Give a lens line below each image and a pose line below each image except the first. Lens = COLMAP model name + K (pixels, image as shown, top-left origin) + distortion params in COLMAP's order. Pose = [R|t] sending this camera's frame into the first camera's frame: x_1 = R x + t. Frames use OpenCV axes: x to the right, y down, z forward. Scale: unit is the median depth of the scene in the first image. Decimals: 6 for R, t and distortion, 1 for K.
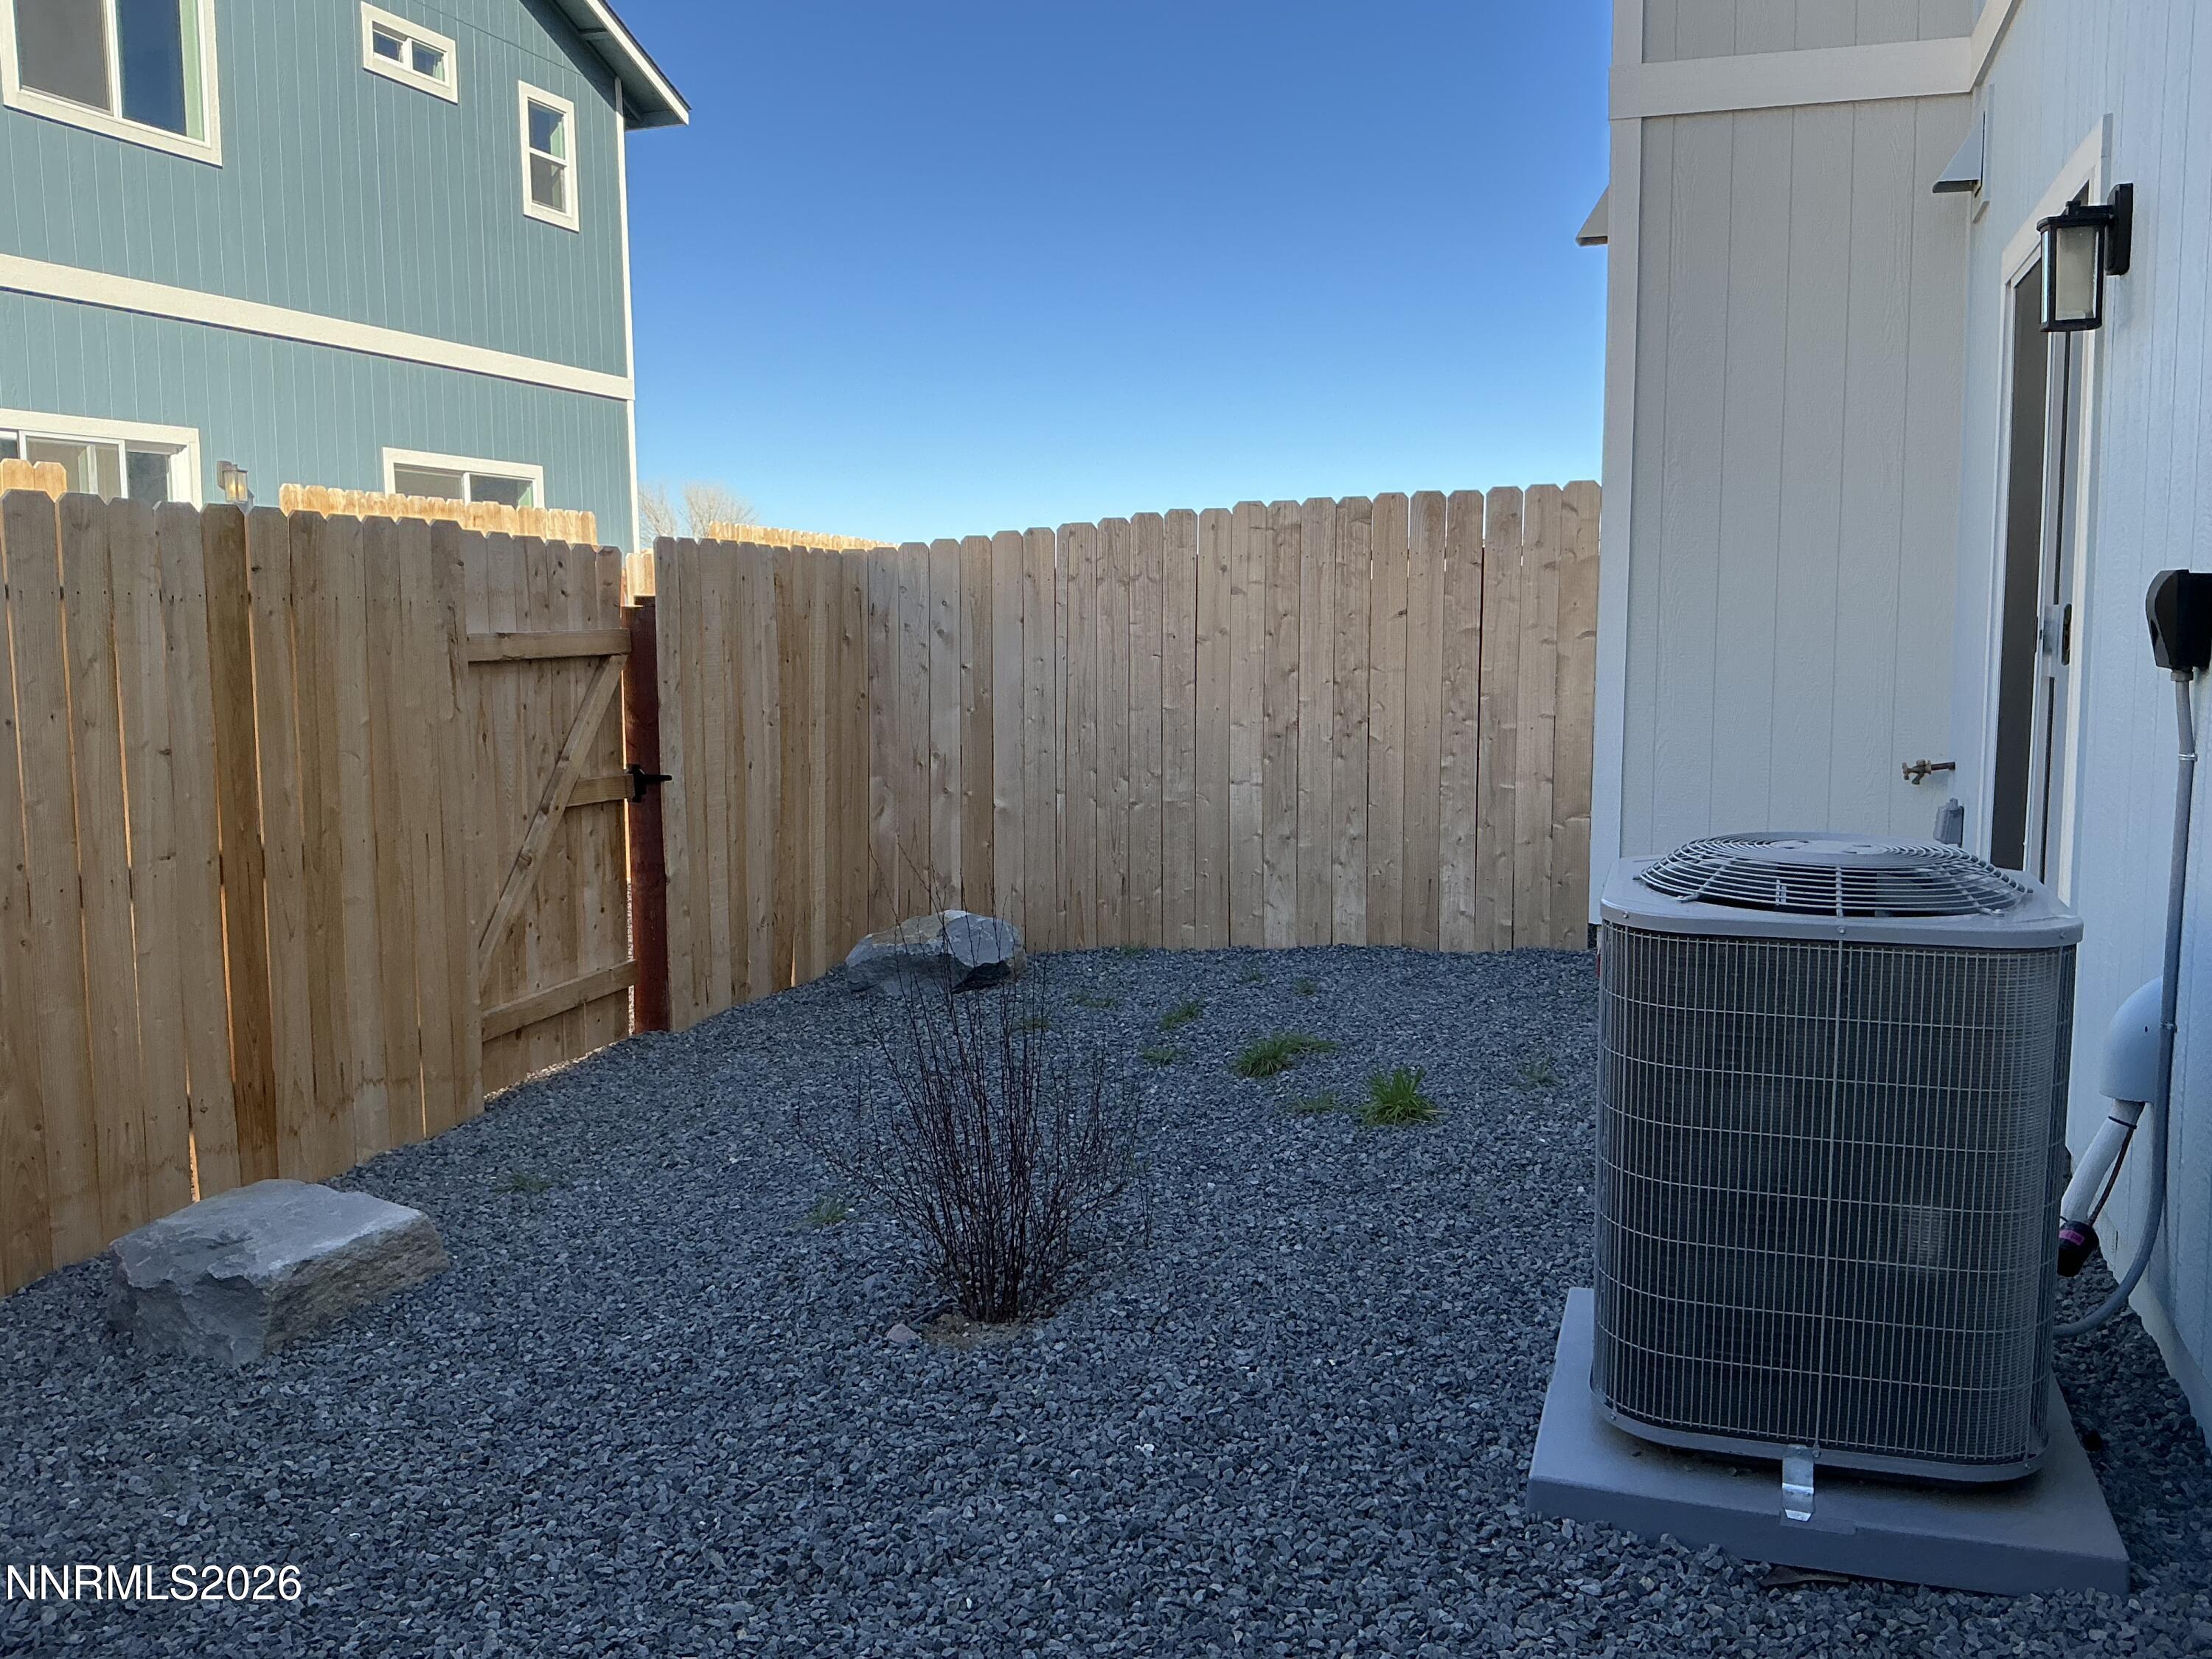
lens RADIAL K [[1862.0, 0, 1090.9], [0, 1862.0, 828.5], [0, 0, 1]] dist [0.073502, -0.065425]
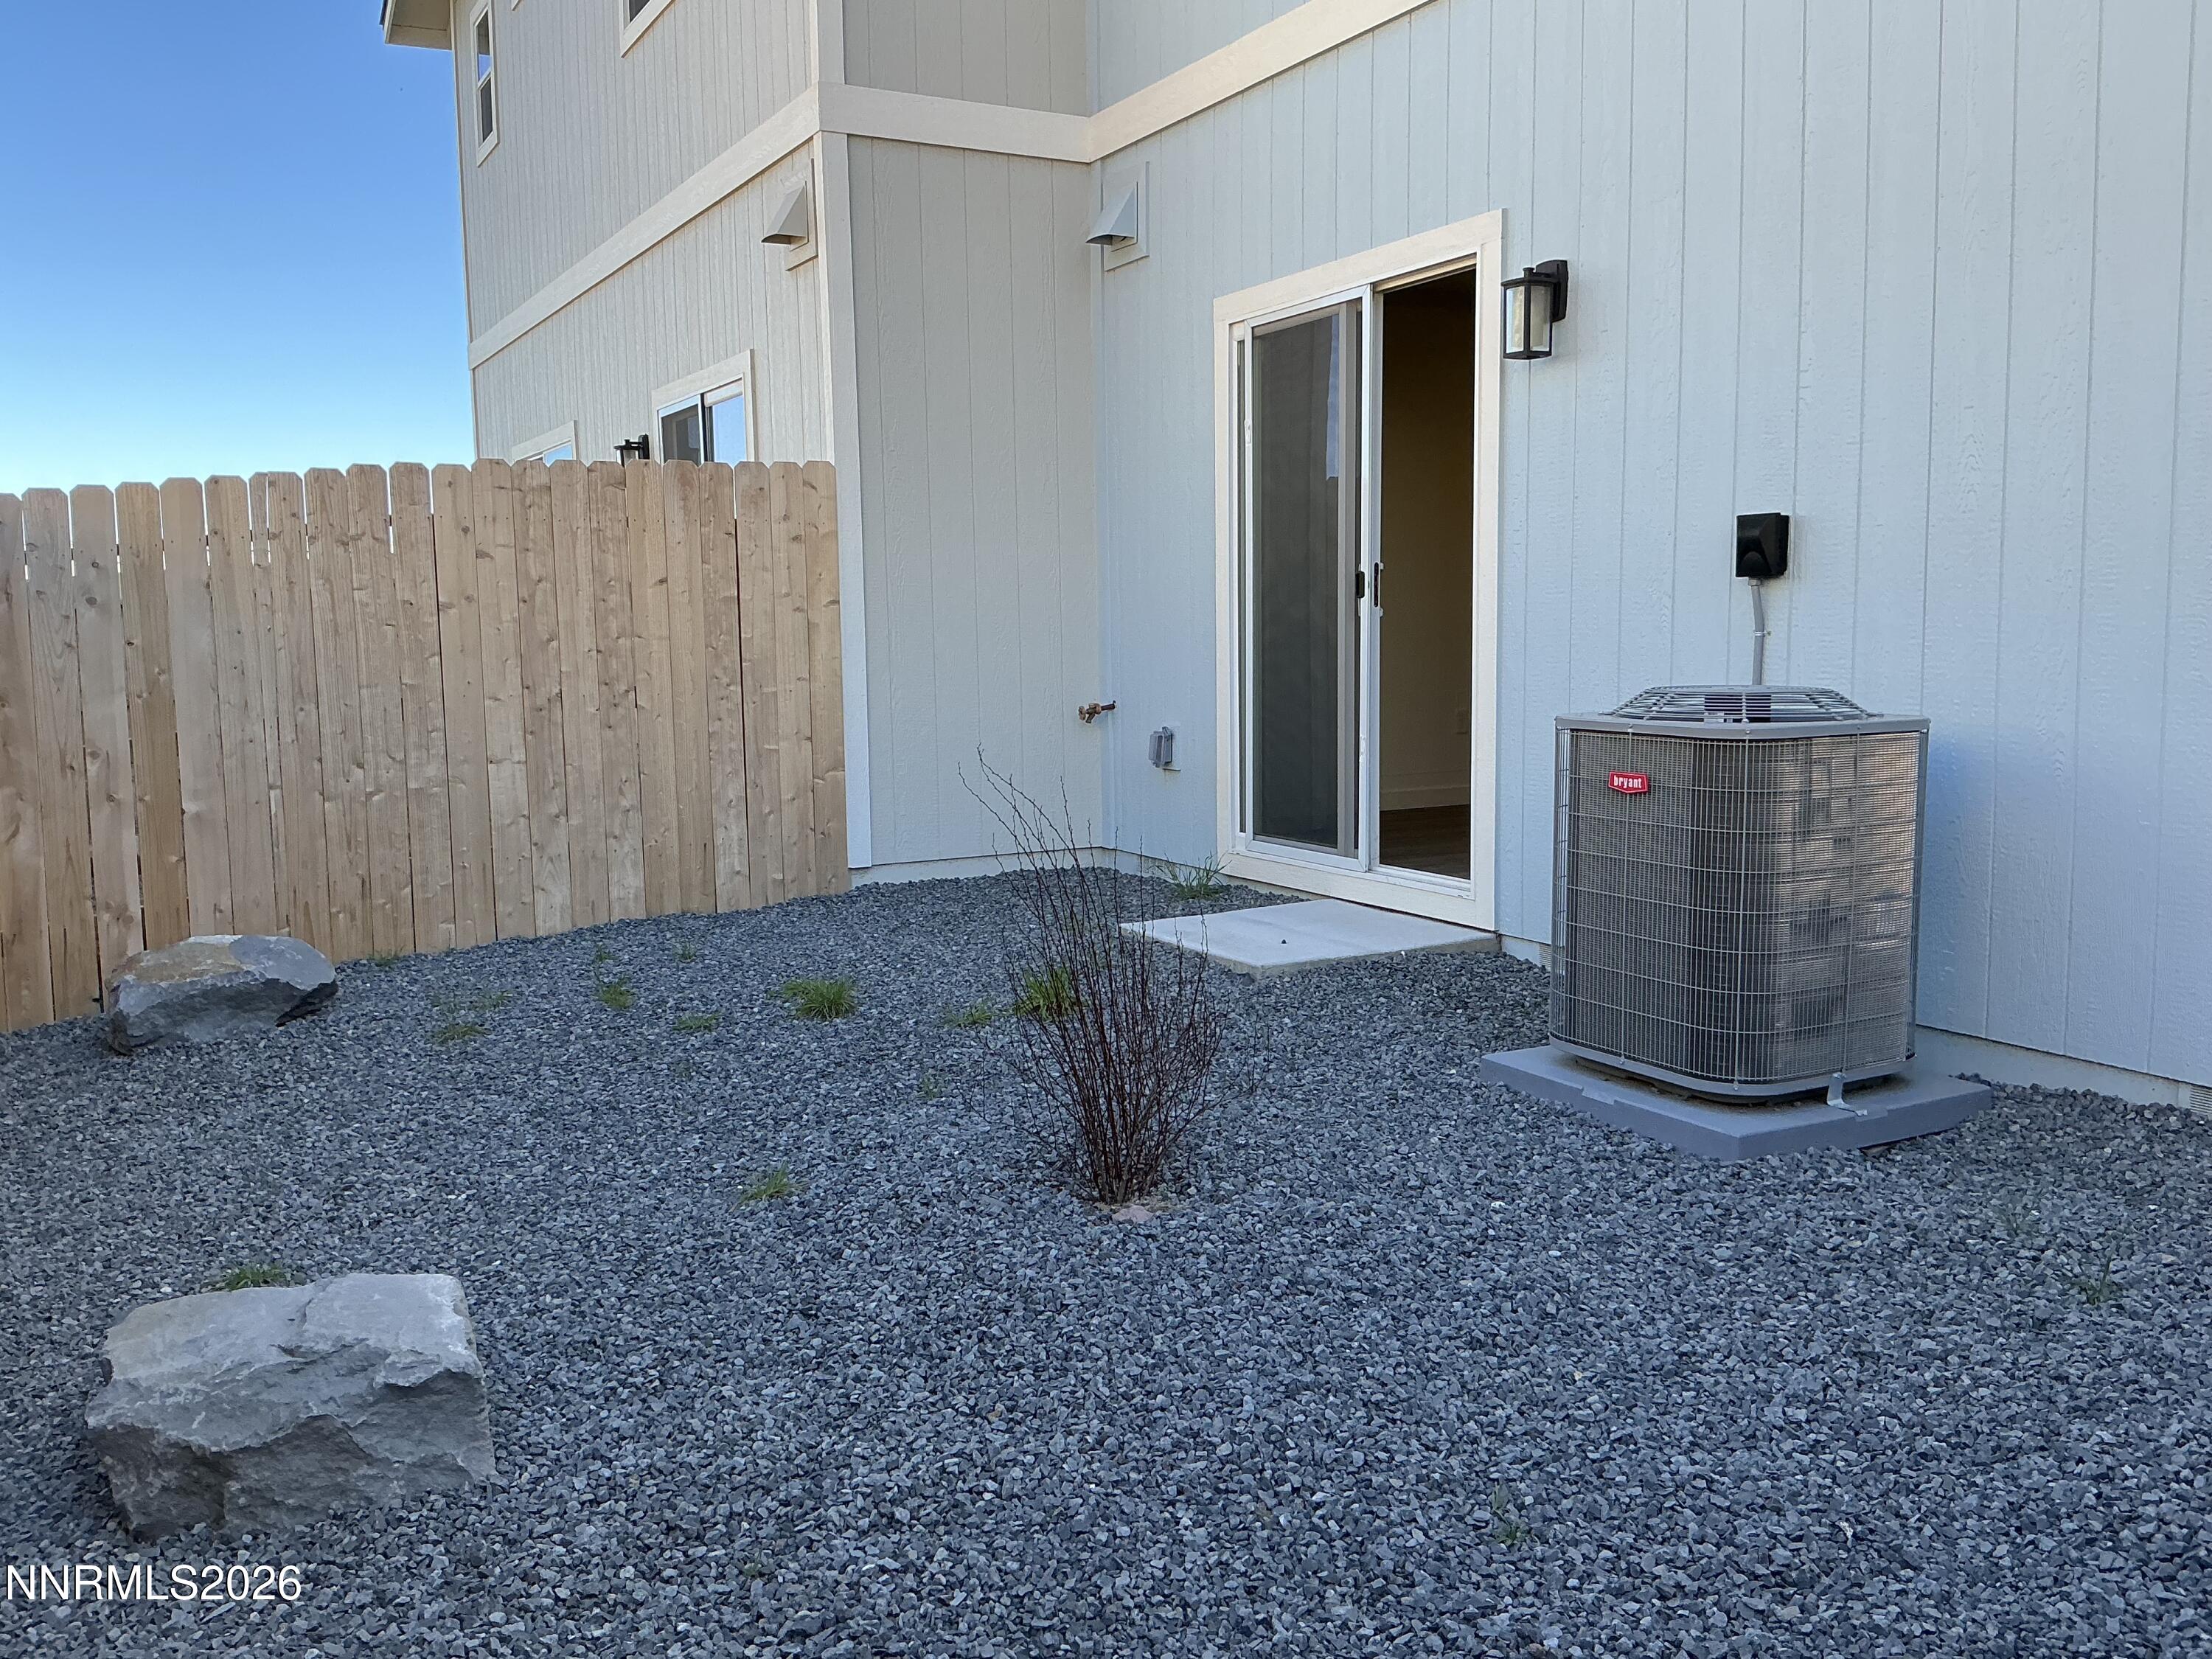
lens RADIAL K [[1862.0, 0, 1096.1], [0, 1862.0, 829.6], [0, 0, 1]] dist [0.073502, -0.065425]
pose [[0.675986, -0.082914, 0.732235, -0.412890], [0.096572, 0.995048, 0.023520, 0.015970], [-0.730559, 0.054814, 0.680646, 0.150477]]
